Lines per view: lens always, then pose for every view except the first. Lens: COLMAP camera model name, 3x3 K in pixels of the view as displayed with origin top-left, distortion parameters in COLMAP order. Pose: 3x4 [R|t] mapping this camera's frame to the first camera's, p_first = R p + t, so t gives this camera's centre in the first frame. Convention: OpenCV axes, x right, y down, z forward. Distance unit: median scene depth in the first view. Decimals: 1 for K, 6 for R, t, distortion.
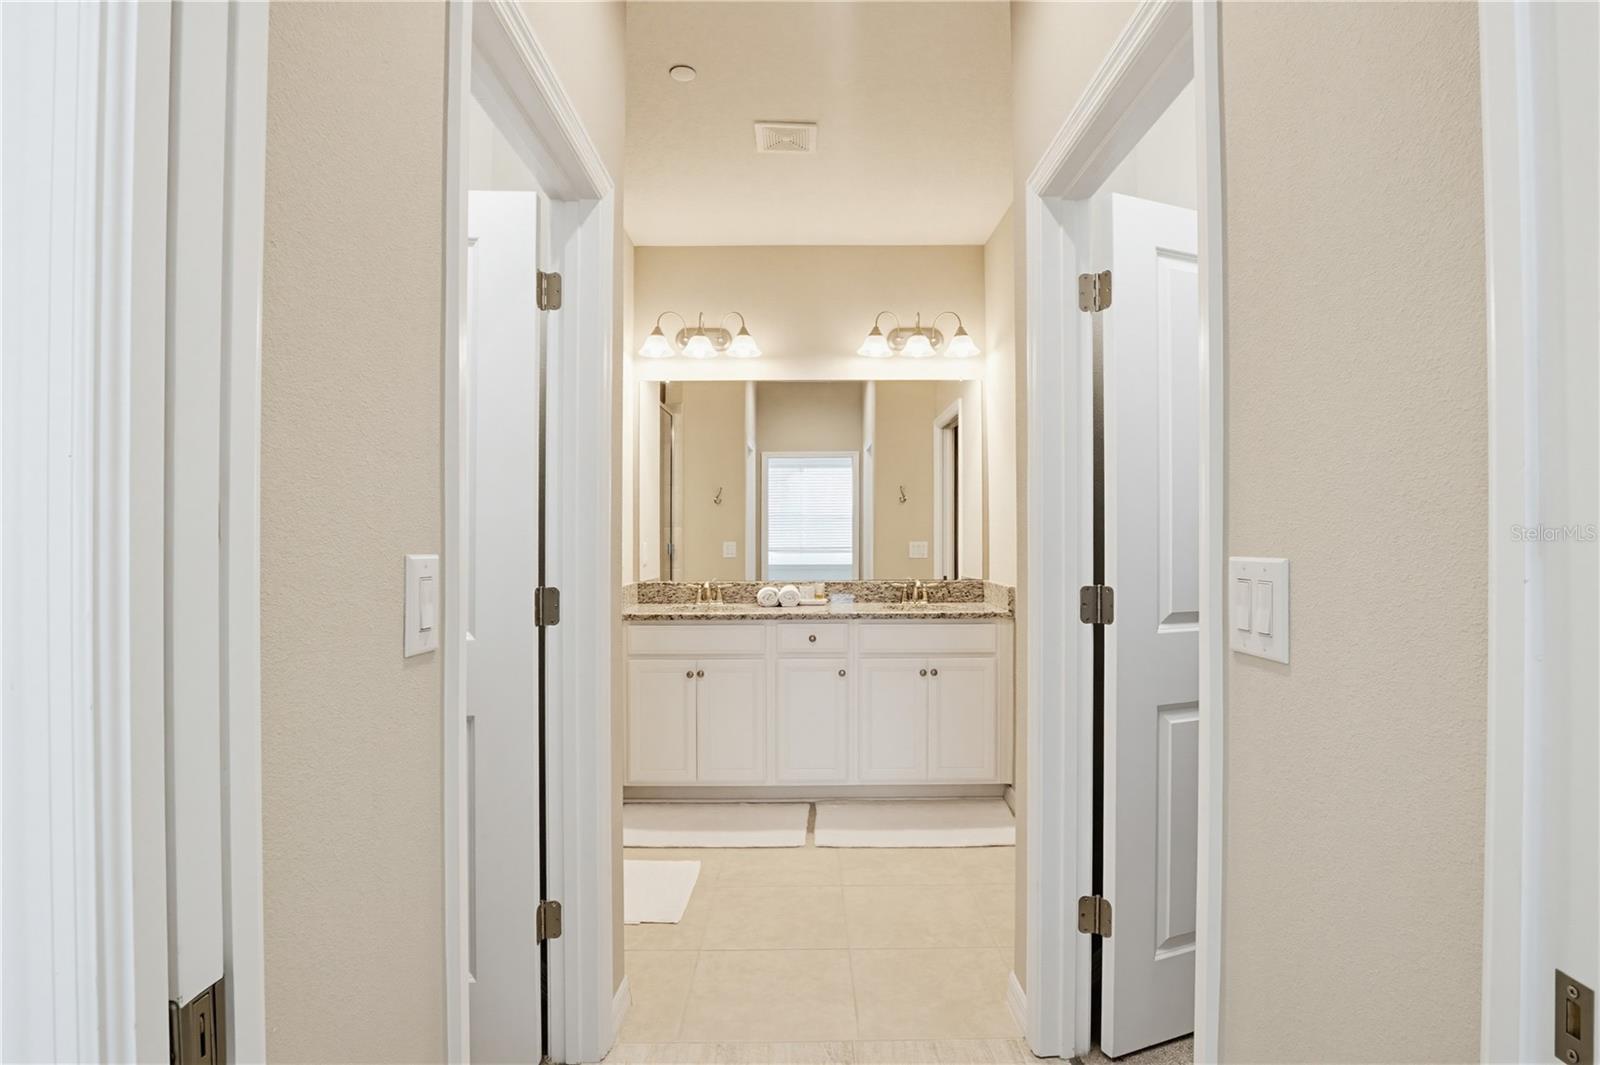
lens RADIAL K [[805.0, 0, 813.2], [0, 805.0, 522.5], [0, 0, 1]] dist [-0.028139, 0.000583]
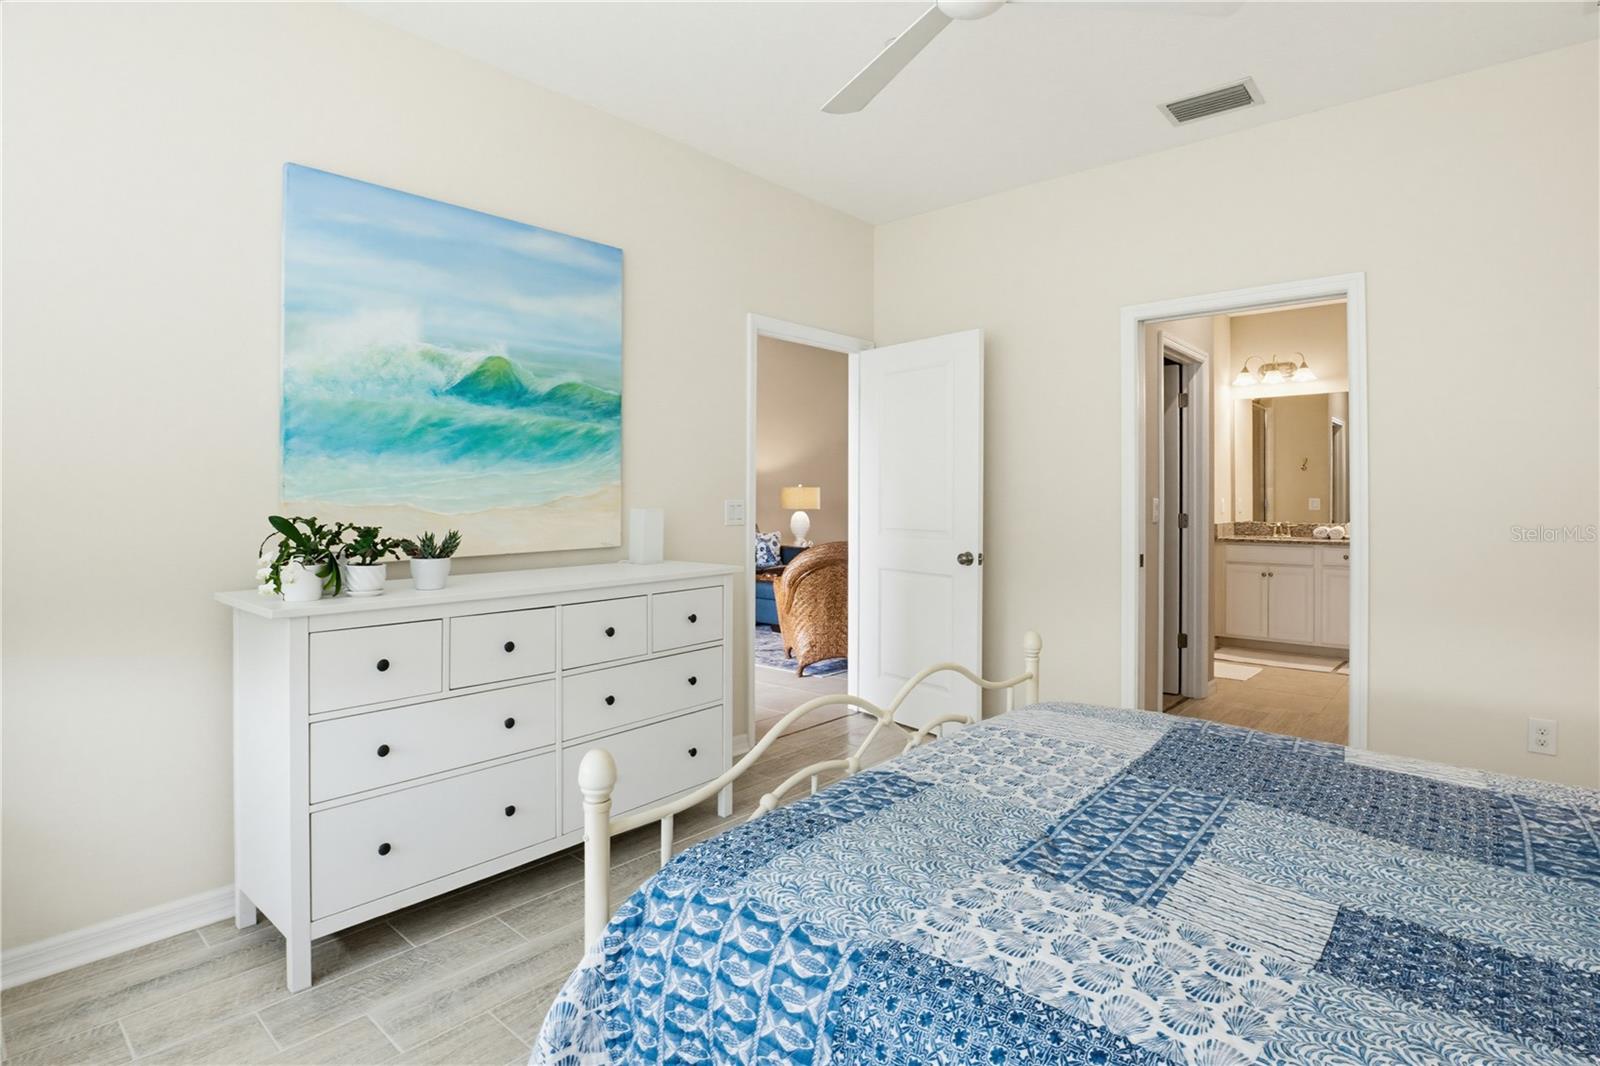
lens RADIAL K [[813.8, 0, 806.5], [0, 813.8, 488.6], [0, 0, 1]] dist [-0.054946, 0.000101]
pose [[0.738873, 0.000069, -0.673845, 0.242345], [0.010308, 0.999882, 0.011405, -0.021390], [0.673766, -0.015373, 0.738785, -0.809181]]
